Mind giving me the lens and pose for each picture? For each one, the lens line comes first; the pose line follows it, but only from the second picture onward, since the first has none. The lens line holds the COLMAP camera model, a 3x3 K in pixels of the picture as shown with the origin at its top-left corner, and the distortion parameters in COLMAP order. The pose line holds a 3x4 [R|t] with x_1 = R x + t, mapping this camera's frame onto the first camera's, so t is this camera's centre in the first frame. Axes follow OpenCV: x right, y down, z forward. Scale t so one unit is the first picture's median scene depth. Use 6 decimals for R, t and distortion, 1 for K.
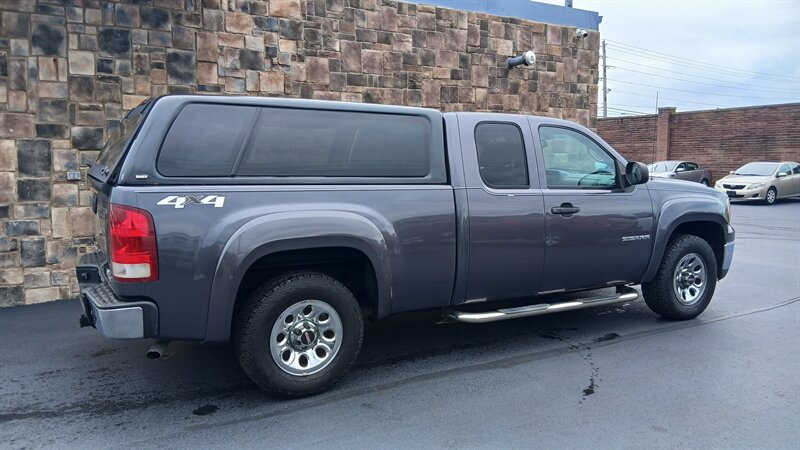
lens RADIAL K [[608.4, 0, 402.3], [0, 608.4, 226.3], [0, 0, 1]] dist [0.121720, -0.223644]
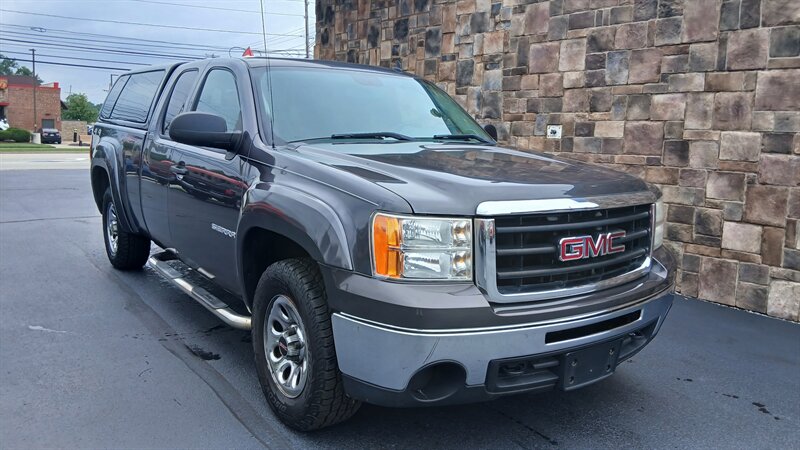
lens RADIAL K [[629.7, 0, 402.1], [0, 629.7, 210.7], [0, 0, 1]] dist [0.113499, -0.217956]
pose [[0.102065, 0.134321, -0.985668, 0.732016], [-0.147971, 0.981869, 0.118482, -0.075681], [0.983711, 0.133757, 0.120090, 0.758825]]
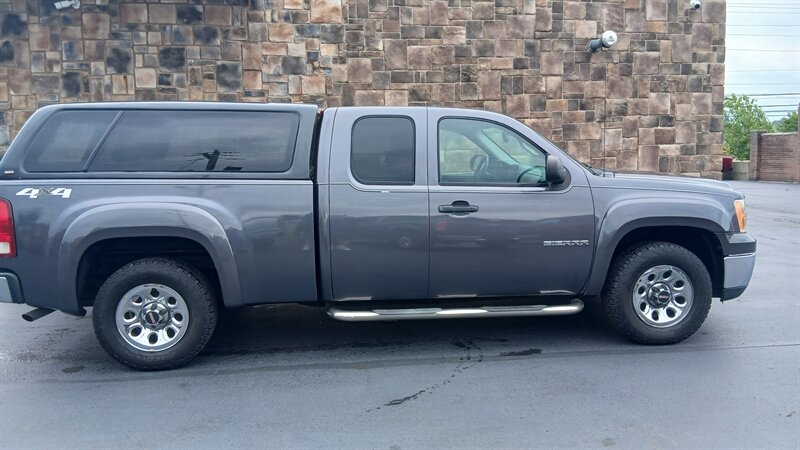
lens RADIAL K [[611.5, 0, 403.7], [0, 611.5, 223.7], [0, 0, 1]] dist [0.121467, -0.227223]
pose [[0.918275, 0.031021, -0.394727, 0.351812], [-0.031298, 0.999494, 0.005738, -0.004061], [0.394705, 0.007086, 0.918781, 0.076242]]
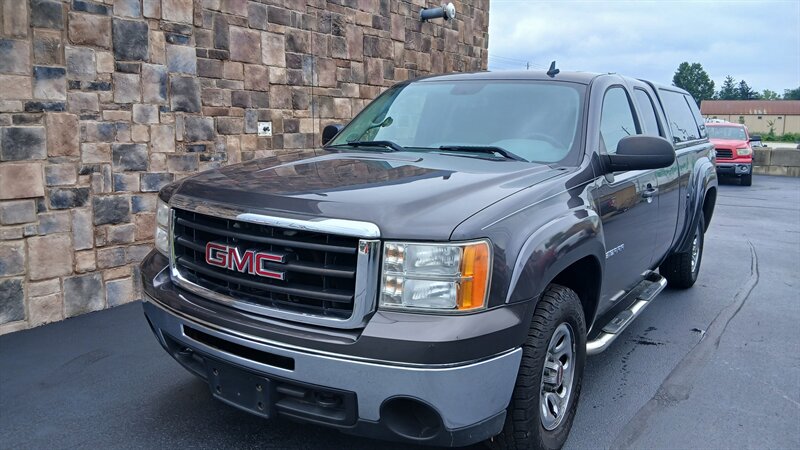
lens RADIAL K [[609.5, 0, 401.7], [0, 609.5, 231.6], [0, 0, 1]] dist [0.119399, -0.209465]
pose [[0.912934, -0.053667, 0.404563, -0.267523], [0.030486, 0.997514, 0.063531, -0.022864], [-0.406967, -0.045666, 0.912301, 0.256693]]
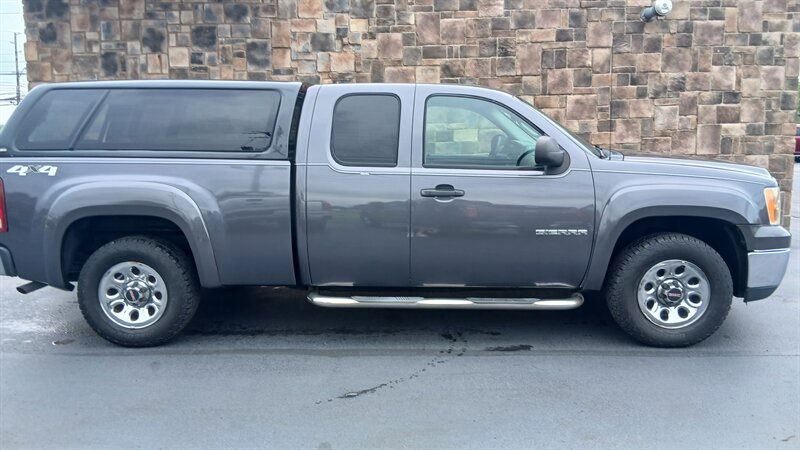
lens RADIAL K [[615.9, 0, 401.4], [0, 615.9, 222.6], [0, 0, 1]] dist [0.118741, -0.219619]
pose [[0.852061, 0.064712, -0.519427, 0.425932], [-0.049481, 0.997843, 0.043147, -0.011963], [0.521099, -0.011062, 0.853425, 0.144249]]
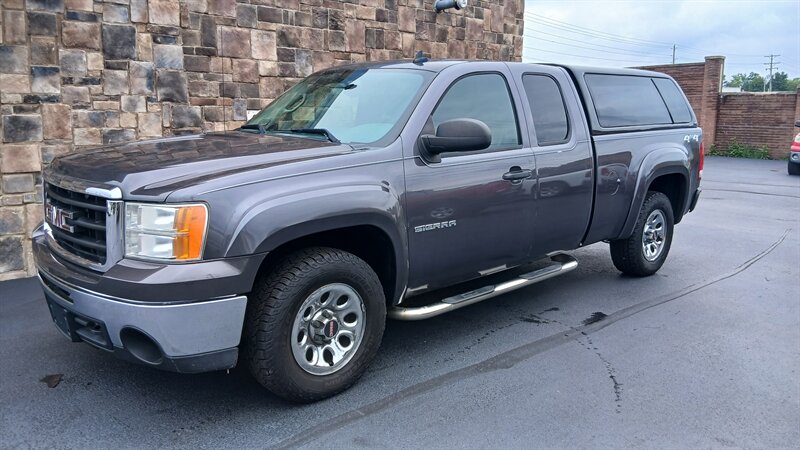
lens RADIAL K [[612.5, 0, 403.9], [0, 612.5, 226.0], [0, 0, 1]] dist [0.105524, -0.192600]
pose [[0.980012, -0.025313, 0.197322, -0.071897], [0.012434, 0.997726, 0.066239, -0.008567], [-0.198550, -0.062462, 0.978098, 0.134622]]
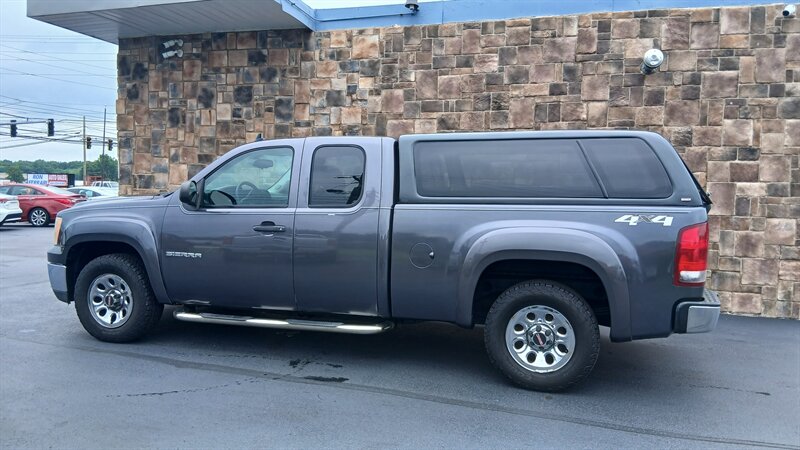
lens RADIAL K [[608.4, 0, 402.3], [0, 608.4, 226.3], [0, 0, 1]] dist [0.121720, -0.223644]
pose [[0.649114, 0.069327, -0.757526, 0.715833], [-0.109836, 0.993945, -0.003154, -0.032553], [0.752720, 0.085251, 0.652798, 0.327665]]
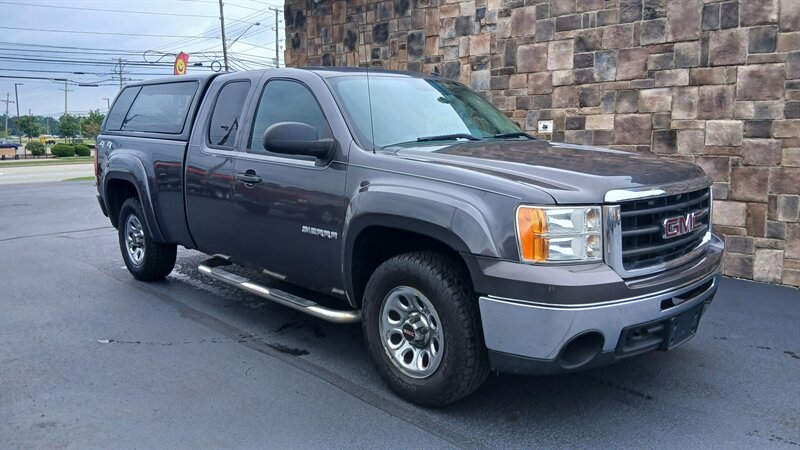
lens RADIAL K [[615.9, 0, 401.4], [0, 615.9, 222.6], [0, 0, 1]] dist [0.118741, -0.219619]
pose [[0.235816, 0.148435, -0.960395, 0.740706], [-0.107187, 0.986209, 0.126106, -0.062449], [0.965868, 0.073204, 0.248474, 0.630153]]
